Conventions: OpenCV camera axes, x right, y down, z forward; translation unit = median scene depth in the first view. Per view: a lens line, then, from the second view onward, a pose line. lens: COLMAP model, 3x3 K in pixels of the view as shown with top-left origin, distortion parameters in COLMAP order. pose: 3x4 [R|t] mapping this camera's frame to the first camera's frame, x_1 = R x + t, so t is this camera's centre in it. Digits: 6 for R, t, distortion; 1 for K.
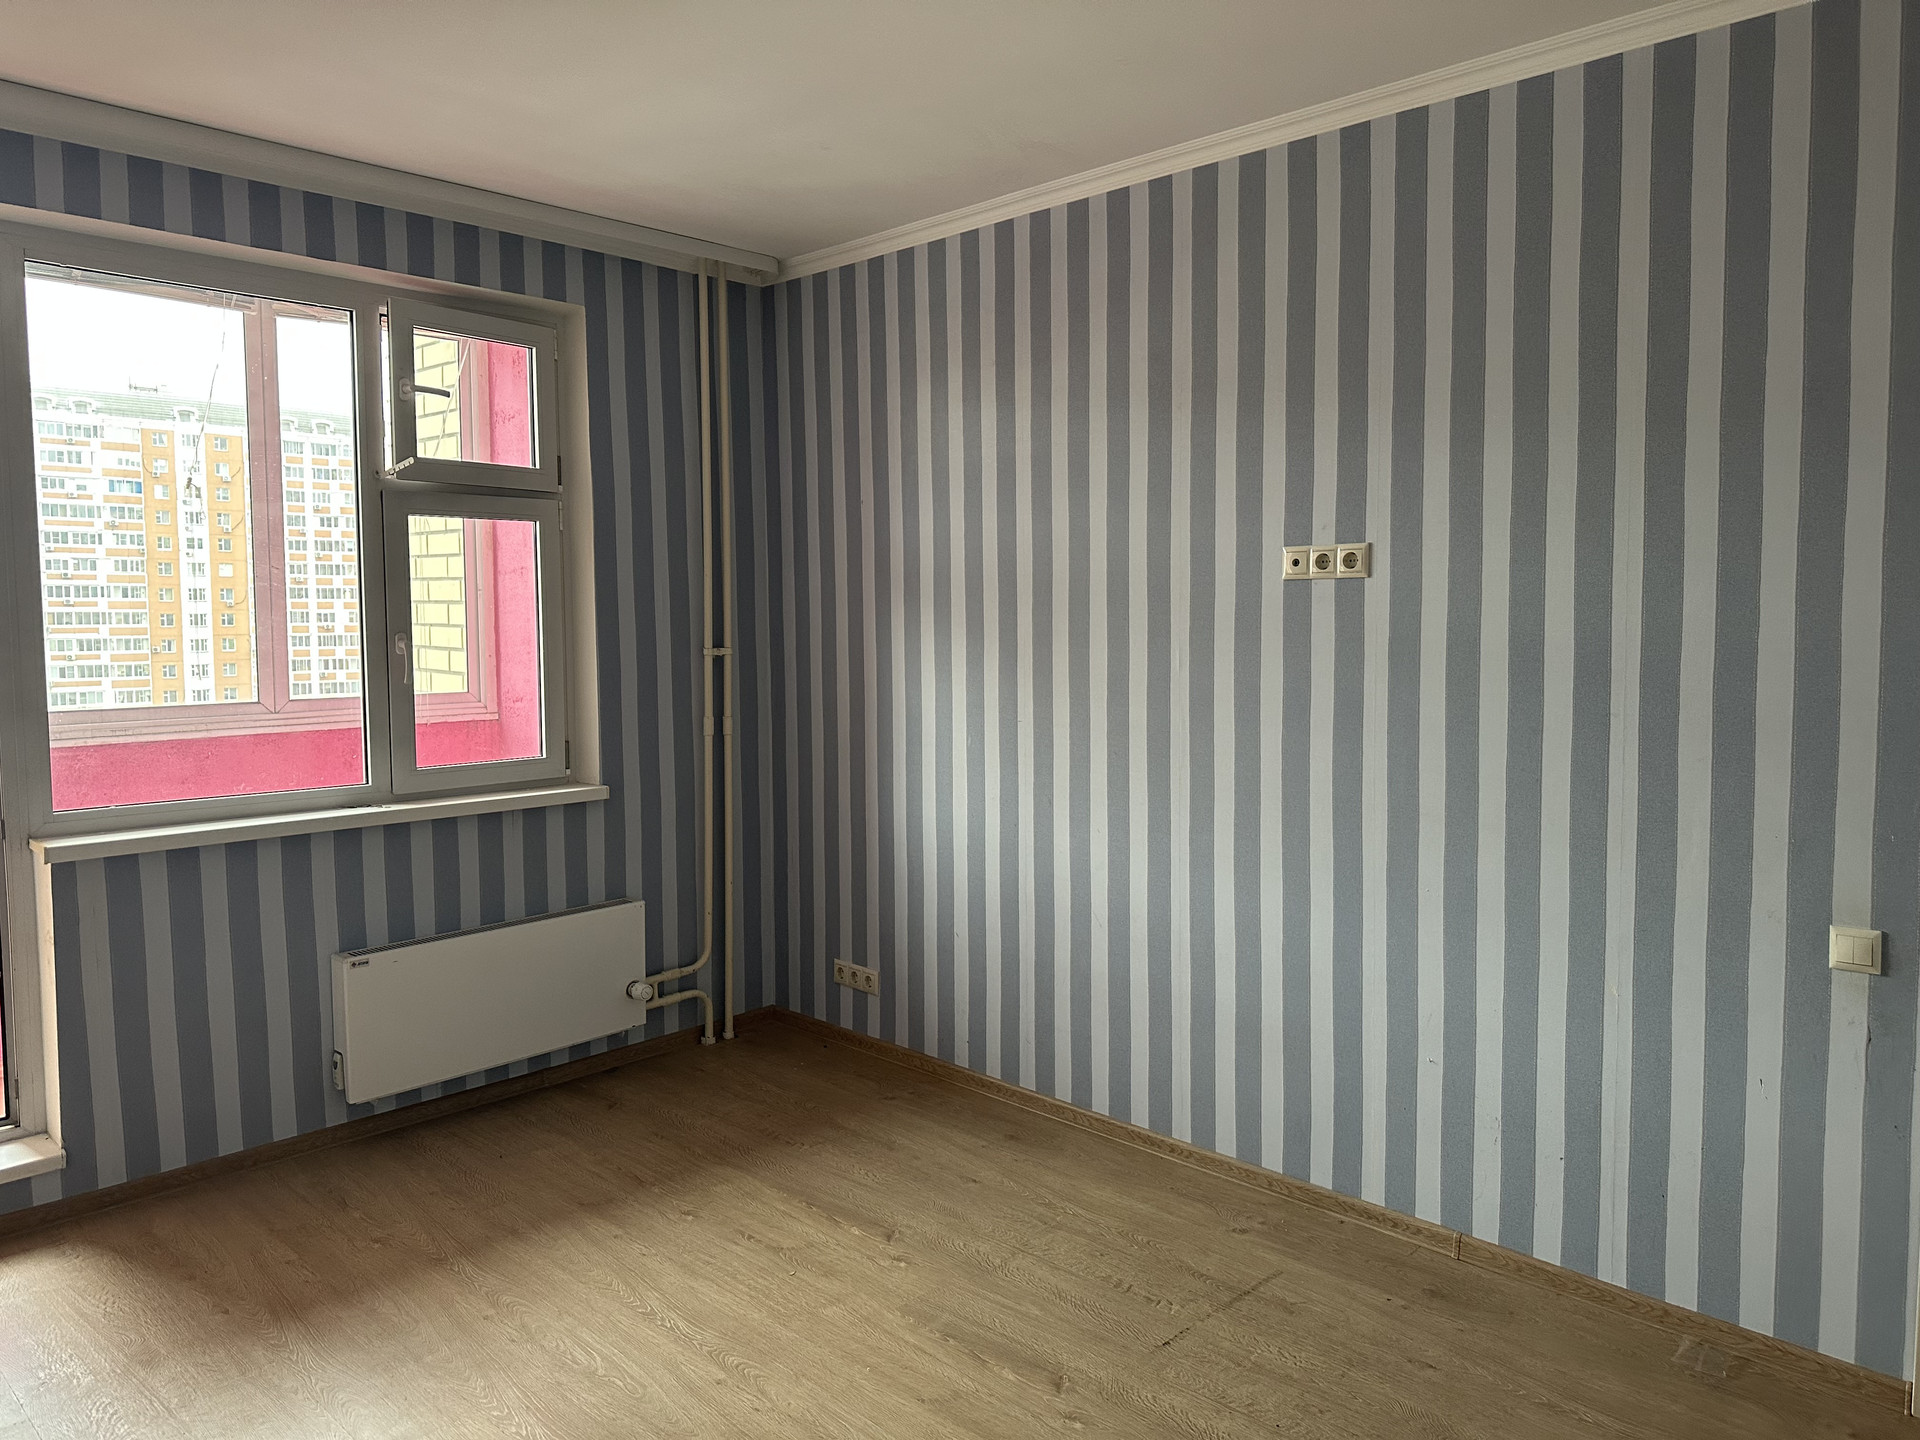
lens RADIAL K [[1334.9, 0, 960.0], [0, 1334.9, 720.0], [0, 0, 1]] dist [0.001867, 0.000452]
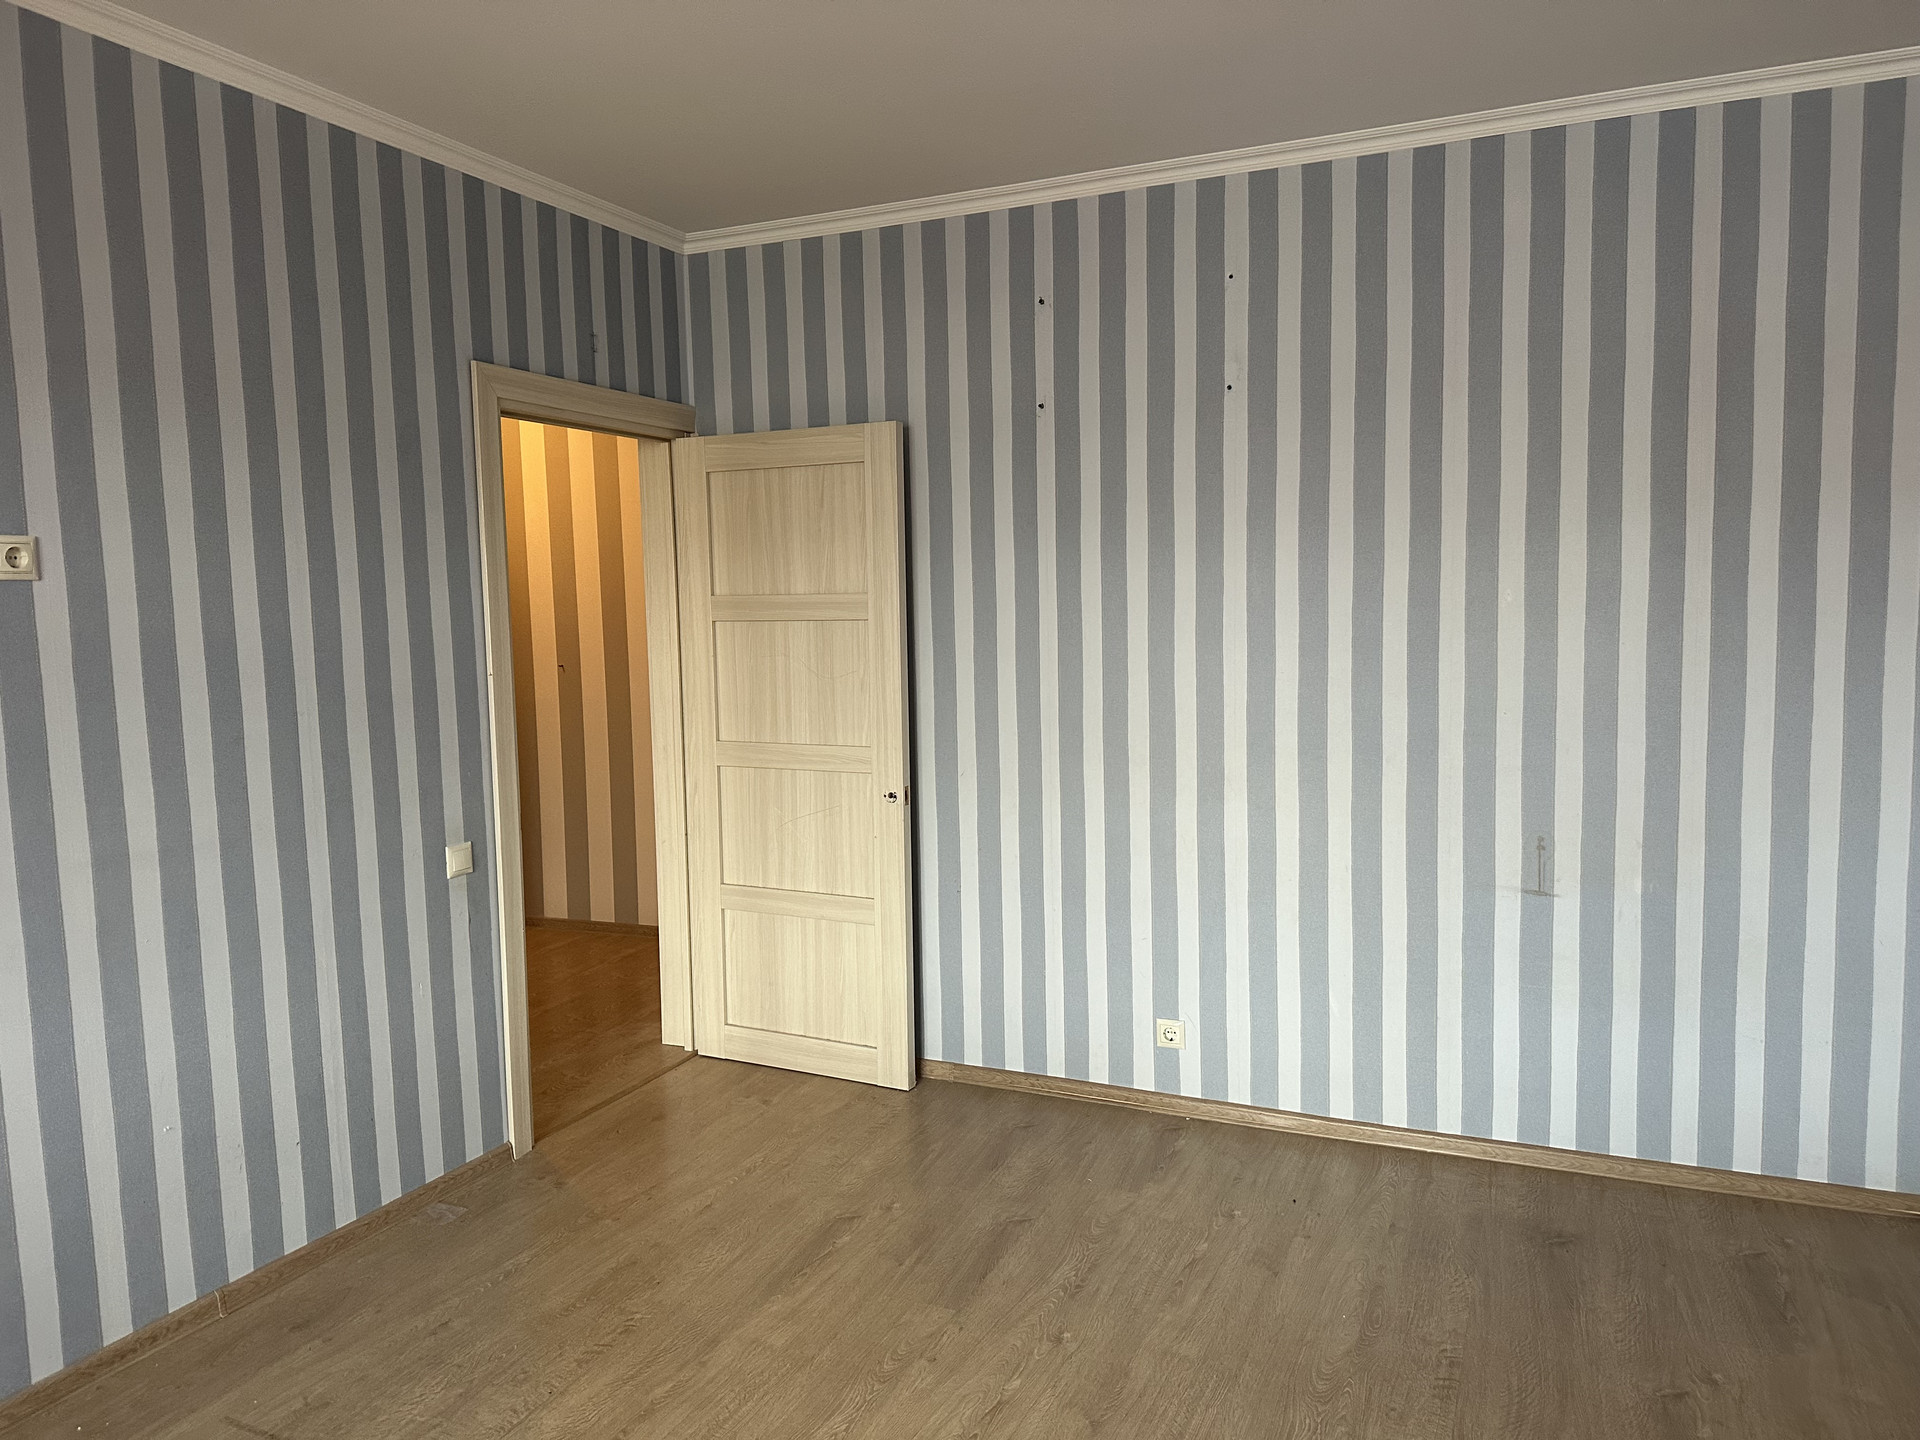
lens RADIAL K [[1334.9, 0, 960.0], [0, 1334.9, 720.0], [0, 0, 1]] dist [0.001867, 0.000452]
pose [[-0.337907, -0.069844, 0.938584, -0.694948], [0.097279, 0.989310, 0.108641, -0.063037], [-0.936139, 0.128015, -0.327501, 0.831954]]
